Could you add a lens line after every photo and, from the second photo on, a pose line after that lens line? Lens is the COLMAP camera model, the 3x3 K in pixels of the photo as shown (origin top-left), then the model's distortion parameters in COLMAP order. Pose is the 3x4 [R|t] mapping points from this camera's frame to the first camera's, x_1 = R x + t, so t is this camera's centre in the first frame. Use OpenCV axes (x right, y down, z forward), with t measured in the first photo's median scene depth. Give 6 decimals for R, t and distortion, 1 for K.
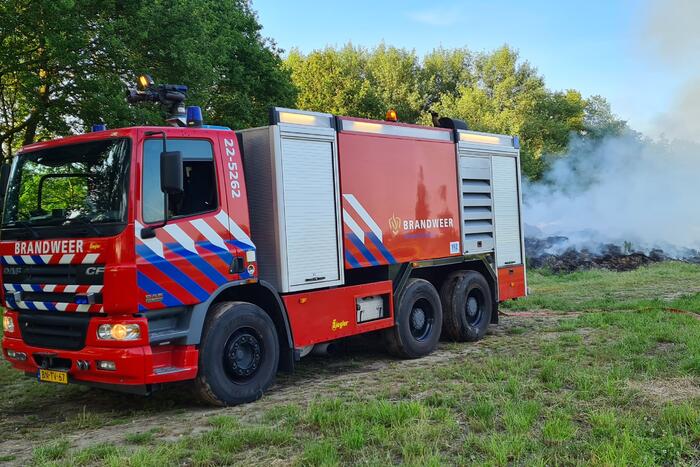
lens RADIAL K [[745.8, 0, 363.4], [0, 745.8, 233.4], [0, 0, 1]] dist [0.036733, 0.015270]
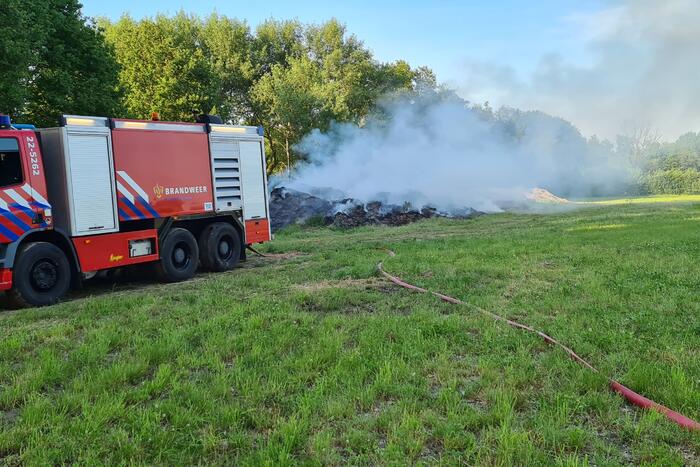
lens RADIAL K [[745.8, 0, 363.4], [0, 745.8, 233.4], [0, 0, 1]] dist [0.036733, 0.015270]
pose [[0.980633, -0.020706, 0.194757, 0.142908], [0.011148, 0.998685, 0.050045, 0.002028], [-0.195537, -0.046905, 0.979574, -0.503229]]
